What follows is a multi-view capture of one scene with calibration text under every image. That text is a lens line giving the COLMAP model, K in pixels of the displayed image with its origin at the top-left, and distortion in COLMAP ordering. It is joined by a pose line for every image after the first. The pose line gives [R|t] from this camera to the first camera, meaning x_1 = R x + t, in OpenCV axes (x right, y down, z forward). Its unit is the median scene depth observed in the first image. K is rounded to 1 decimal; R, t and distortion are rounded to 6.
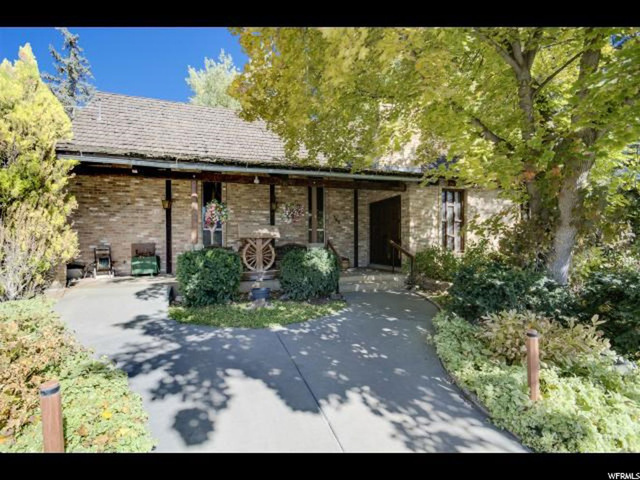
lens RADIAL K [[278.1, 0, 320.8], [0, 278.1, 238.9], [0, 0, 1]] dist [-0.004283, -0.000325]
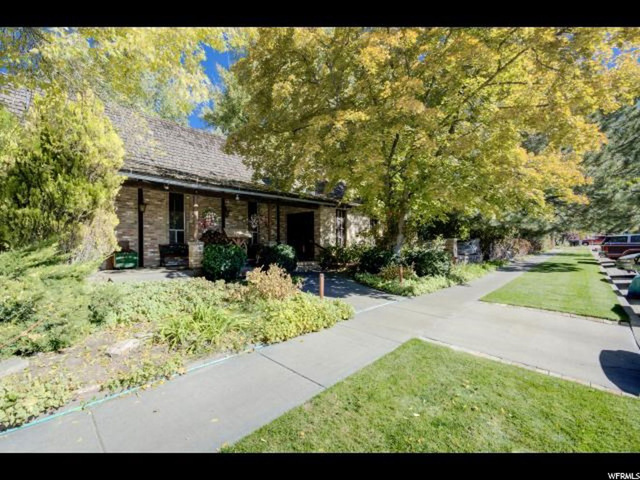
lens RADIAL K [[278.1, 0, 319.3], [0, 278.1, 241.1], [0, 0, 1]] dist [-0.004283, -0.000325]
pose [[0.863438, 0.005553, 0.504424, -0.489777], [-0.005969, 0.999982, -0.000791, 0.011327], [-0.504419, -0.002328, 0.863456, -0.387182]]
